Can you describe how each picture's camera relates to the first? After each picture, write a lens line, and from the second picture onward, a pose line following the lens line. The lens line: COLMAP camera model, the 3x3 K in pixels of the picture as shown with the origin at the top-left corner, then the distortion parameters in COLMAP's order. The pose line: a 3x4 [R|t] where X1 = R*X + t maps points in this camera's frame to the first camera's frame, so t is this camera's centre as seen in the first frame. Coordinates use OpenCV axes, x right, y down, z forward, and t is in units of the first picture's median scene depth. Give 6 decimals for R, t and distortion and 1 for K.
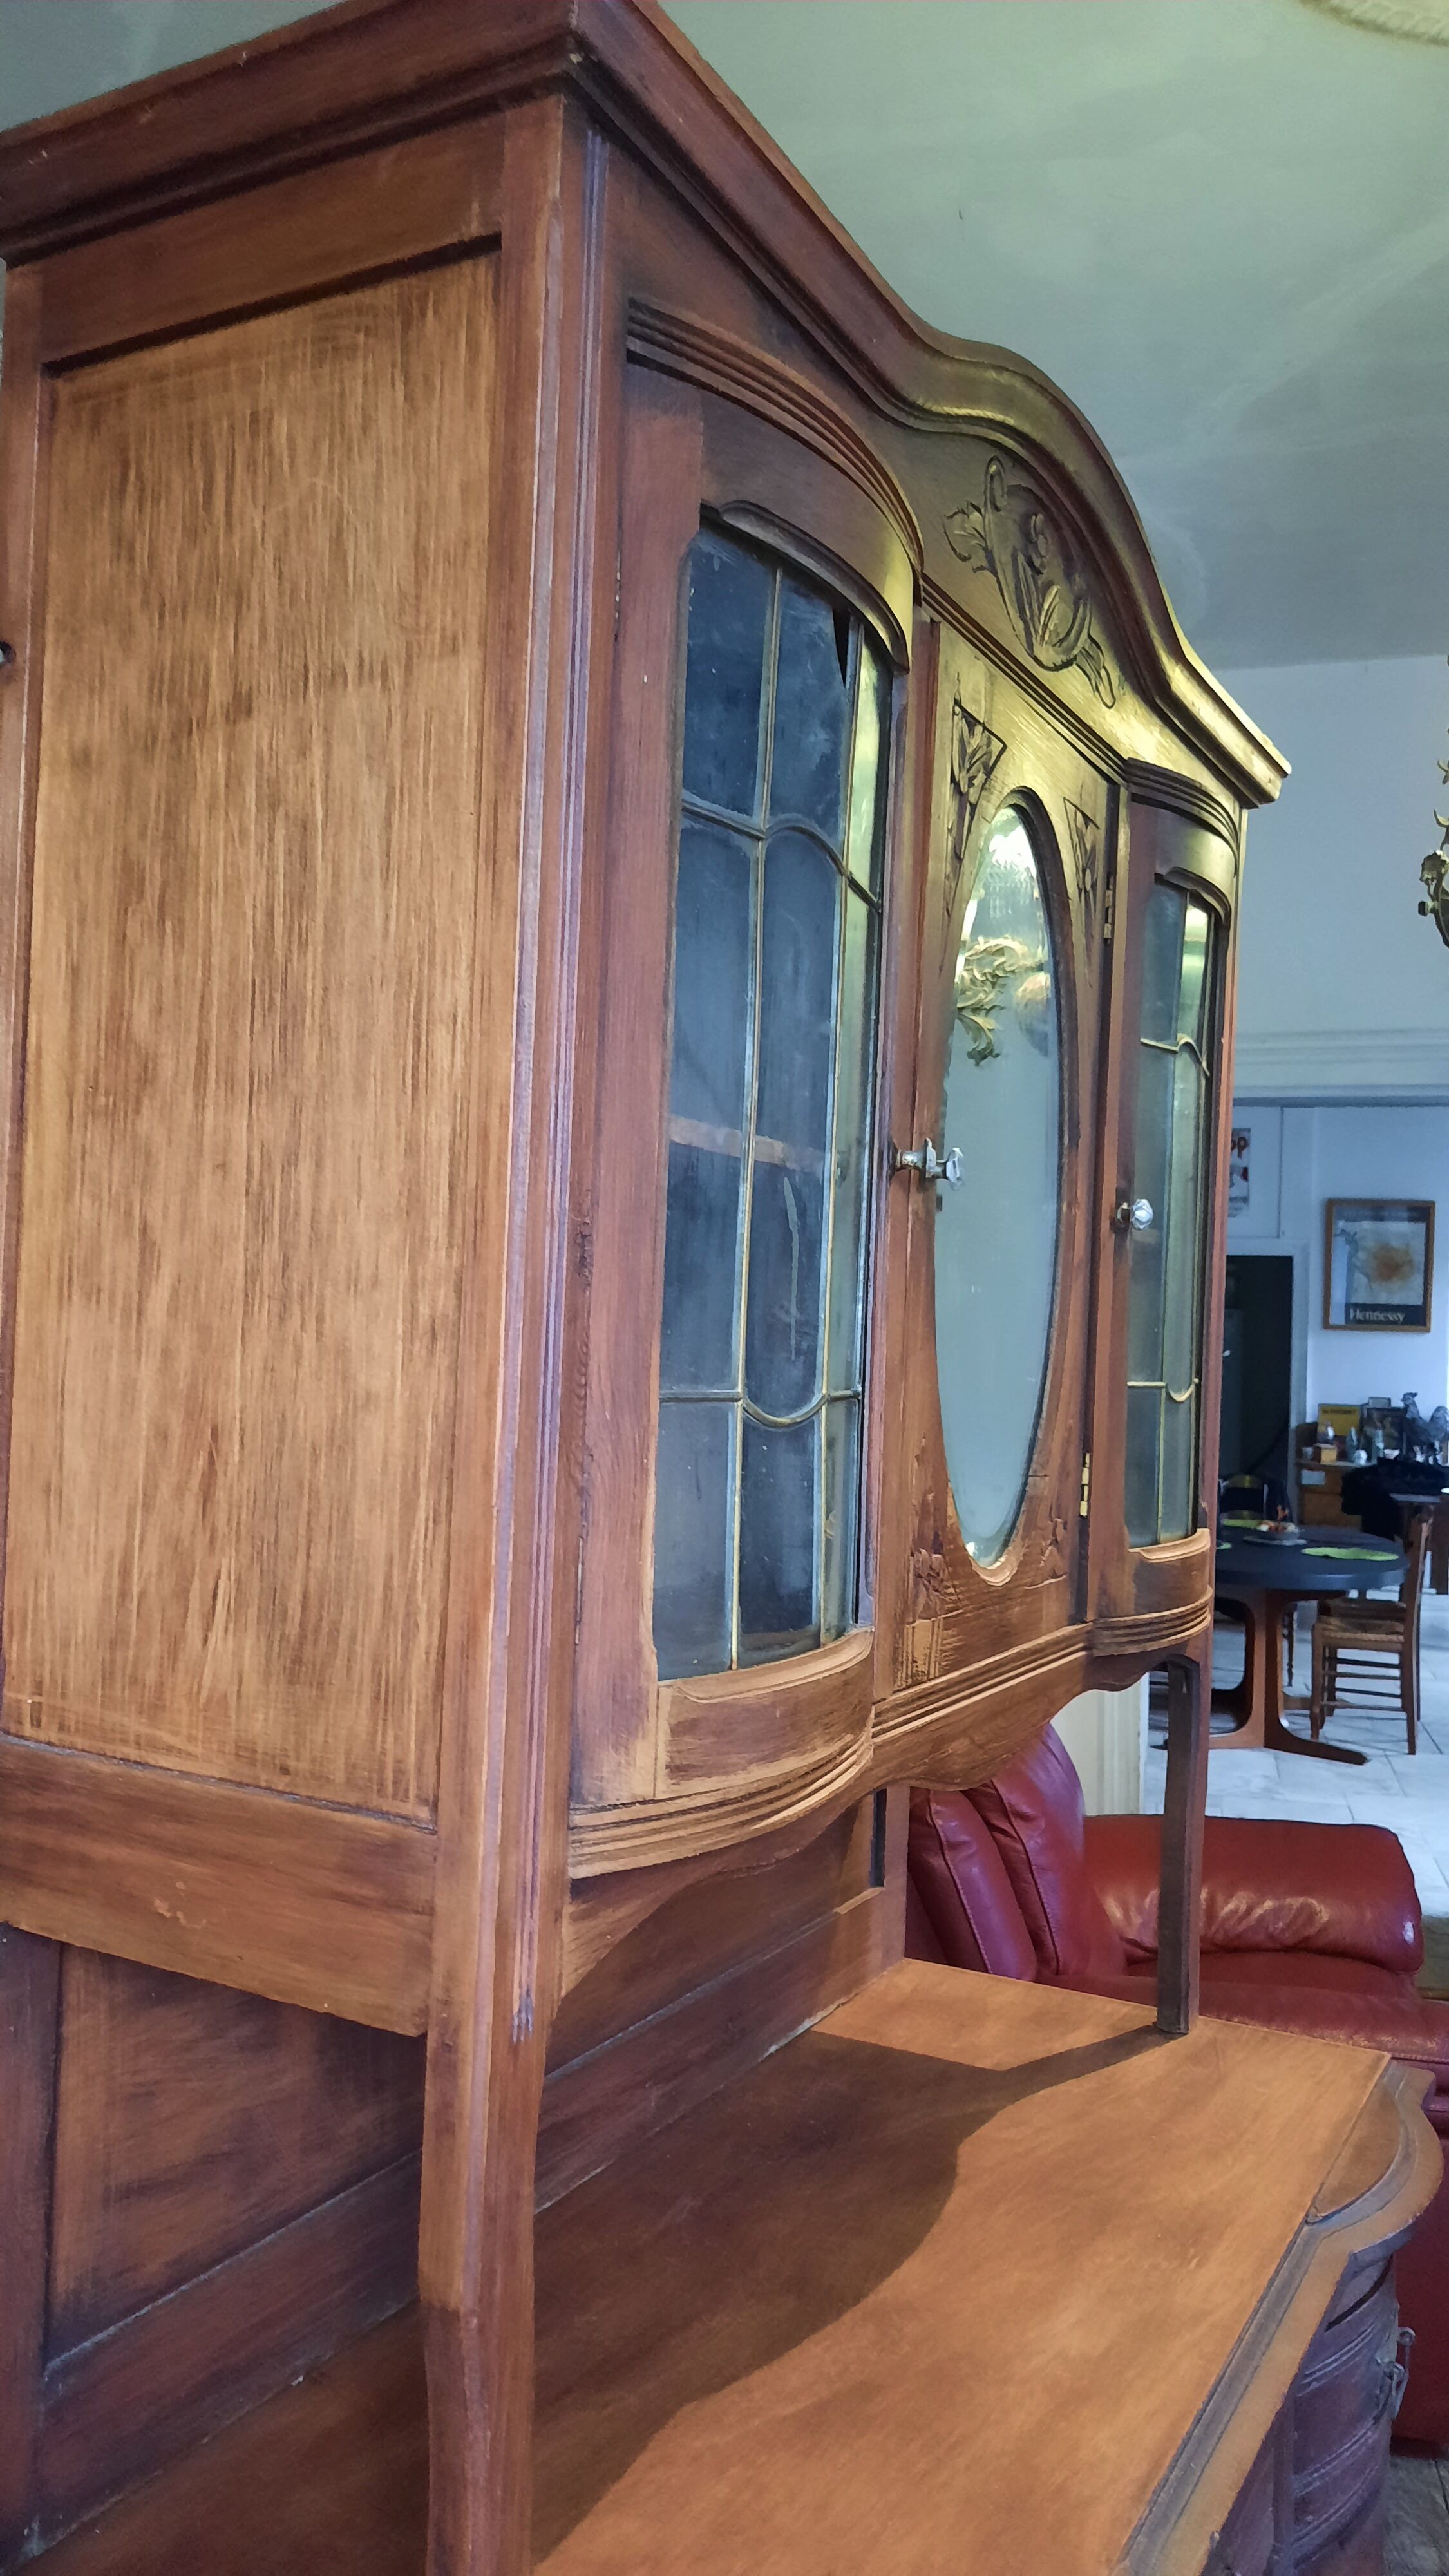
lens RADIAL K [[1965.4, 0, 724.5], [0, 1965.4, 1288.0], [0, 0, 1]] dist [0.058771, -0.078588]
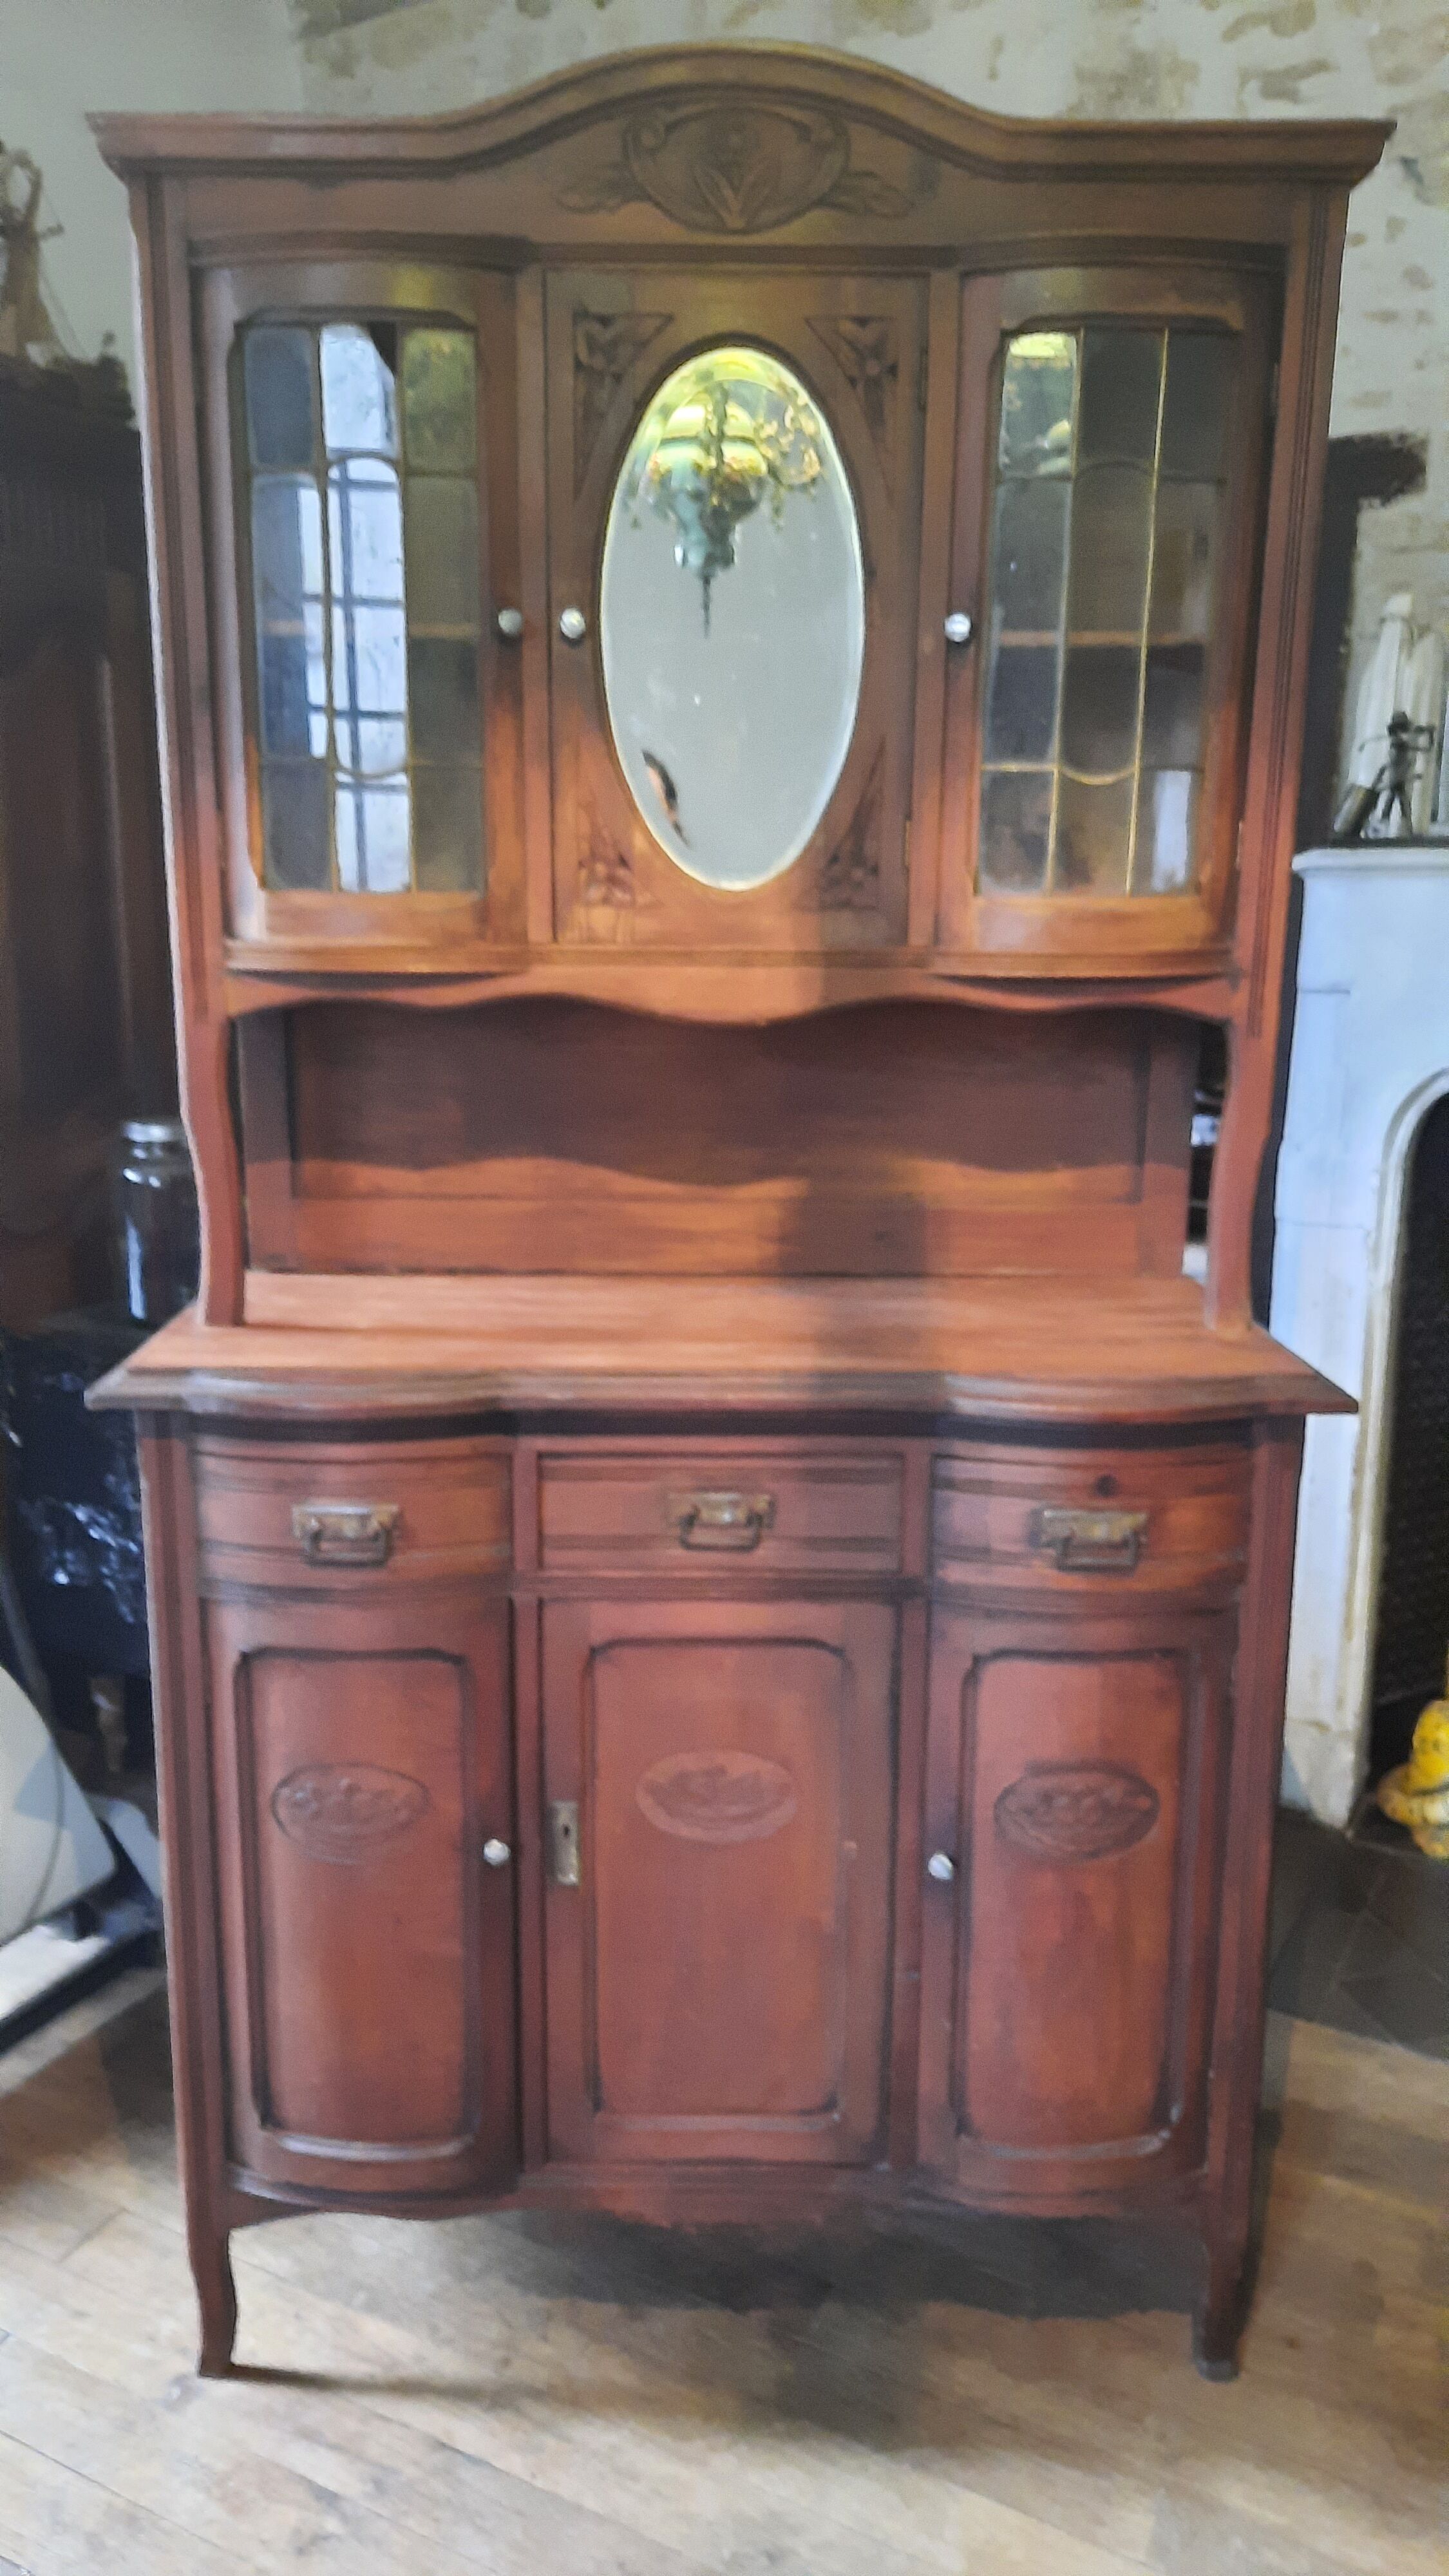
lens RADIAL K [[1865.9, 0, 665.5], [0, 1865.9, 1286.3], [0, 0, 1]] dist [0.051037, -0.066336]
pose [[0.464134, 0.170472, -0.869206, 1.226707], [0.023280, 0.978619, 0.204362, 0.123935], [0.885459, -0.115086, 0.450242, 0.221381]]
